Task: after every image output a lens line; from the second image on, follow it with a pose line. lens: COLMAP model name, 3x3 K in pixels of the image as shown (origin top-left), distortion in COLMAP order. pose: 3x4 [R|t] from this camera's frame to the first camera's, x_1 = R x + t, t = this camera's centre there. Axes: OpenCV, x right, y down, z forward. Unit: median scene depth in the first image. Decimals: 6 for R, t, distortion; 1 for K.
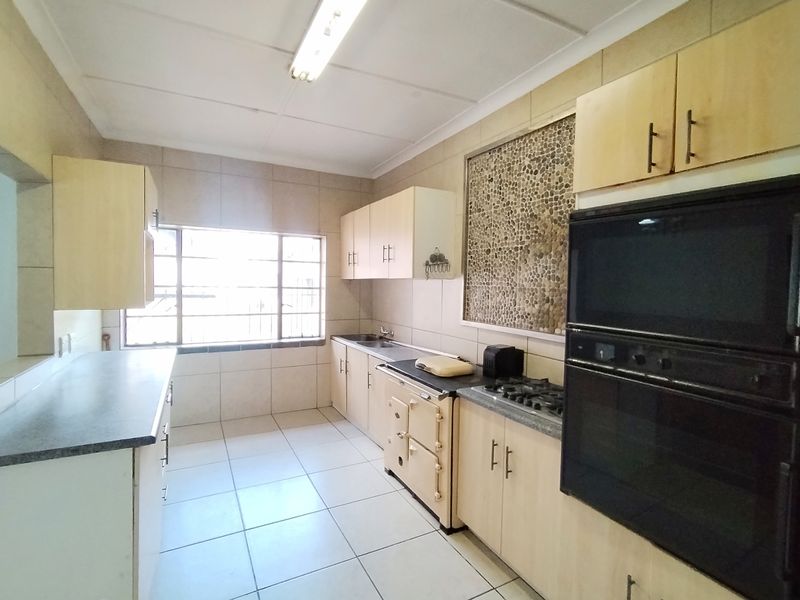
lens RADIAL K [[380.3, 0, 400.6], [0, 380.3, 295.7], [0, 0, 1]] dist [-0.016005, 0.000189]
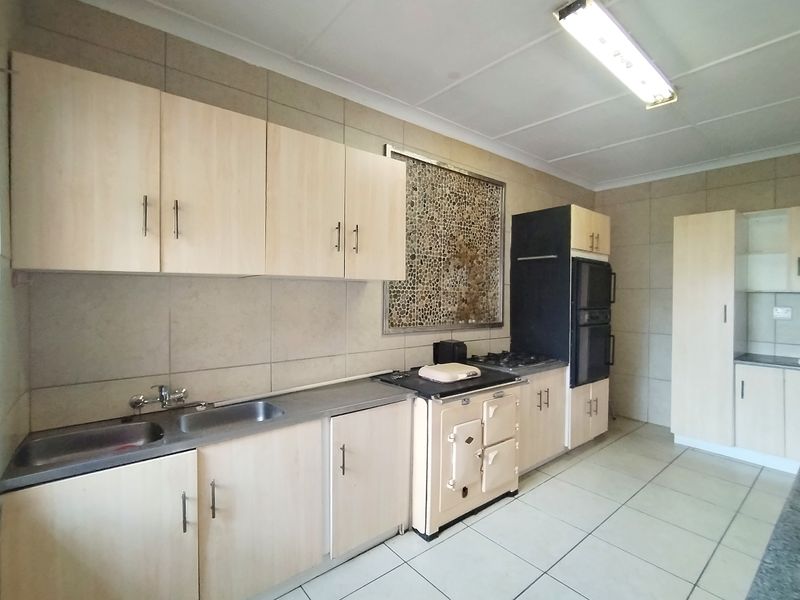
lens RADIAL K [[380.3, 0, 400.6], [0, 380.3, 295.7], [0, 0, 1]] dist [-0.016005, 0.000189]
pose [[-0.180487, -0.024909, 0.983262, -0.863085], [0.020899, 0.999356, 0.029153, -0.046622], [-0.983355, 0.025811, -0.179850, 1.355134]]
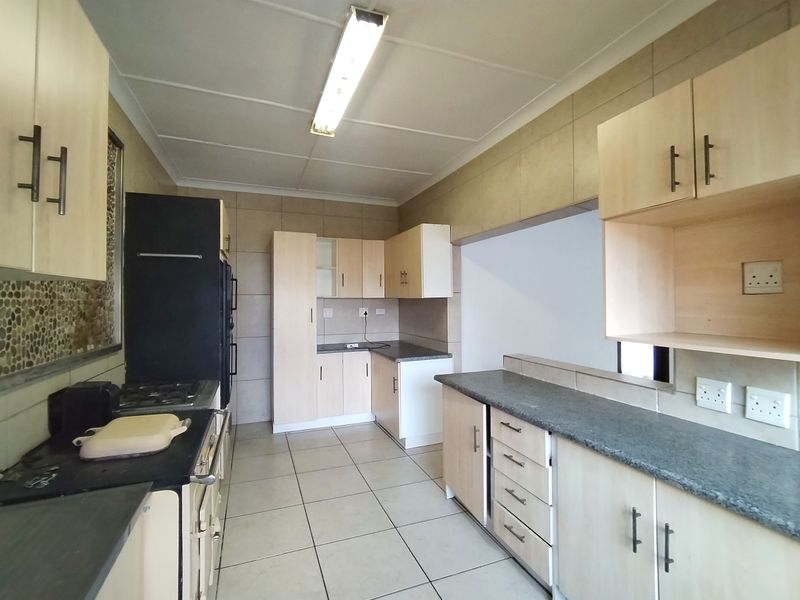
lens RADIAL K [[380.3, 0, 400.6], [0, 380.3, 295.7], [0, 0, 1]] dist [-0.016005, 0.000189]
pose [[-0.992424, -0.014197, 0.122035, -0.382826], [-0.011174, 0.999614, 0.025419, -0.054284], [-0.122348, 0.023863, -0.992200, 1.597772]]
